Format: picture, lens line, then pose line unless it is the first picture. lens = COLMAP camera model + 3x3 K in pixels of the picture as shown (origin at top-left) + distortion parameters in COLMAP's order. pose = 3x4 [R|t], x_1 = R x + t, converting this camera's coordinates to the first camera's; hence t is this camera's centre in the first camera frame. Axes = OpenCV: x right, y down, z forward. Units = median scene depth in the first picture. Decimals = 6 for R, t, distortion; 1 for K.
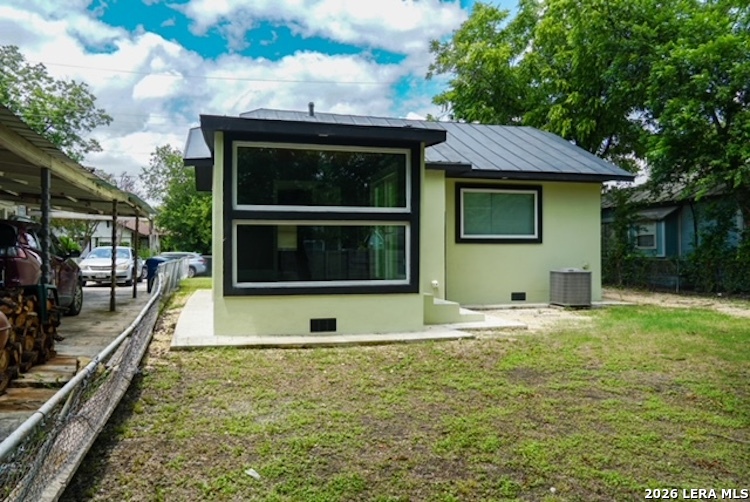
lens RADIAL K [[552.8, 0, 374.7], [0, 552.8, 252.8], [0, 0, 1]] dist [-0.008386, -0.001470]
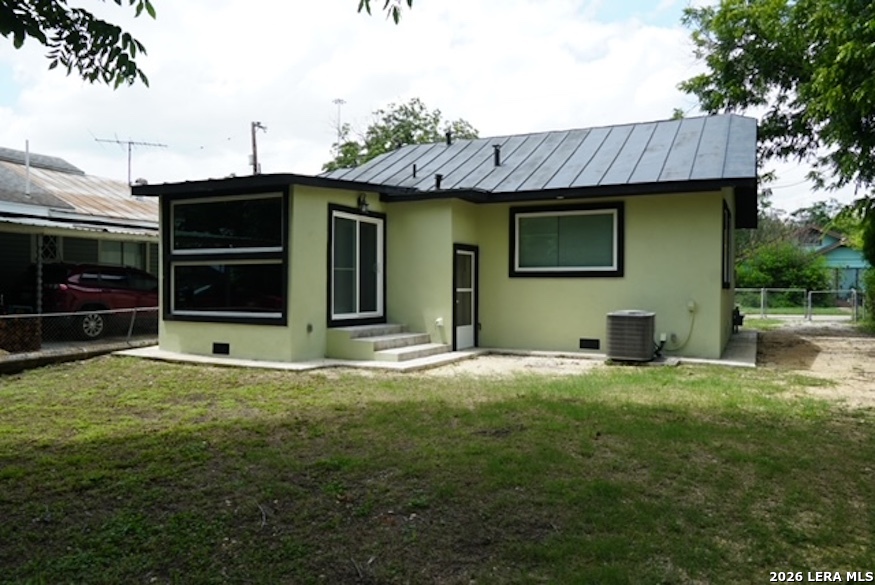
lens RADIAL K [[645.0, 0, 436.9], [0, 645.0, 290.3], [0, 0, 1]] dist [-0.008386, -0.001470]
pose [[0.758620, 0.009023, -0.651471, 0.720180], [-0.004564, 0.999953, 0.008536, -0.005390], [0.651517, -0.003502, 0.758626, 0.156143]]
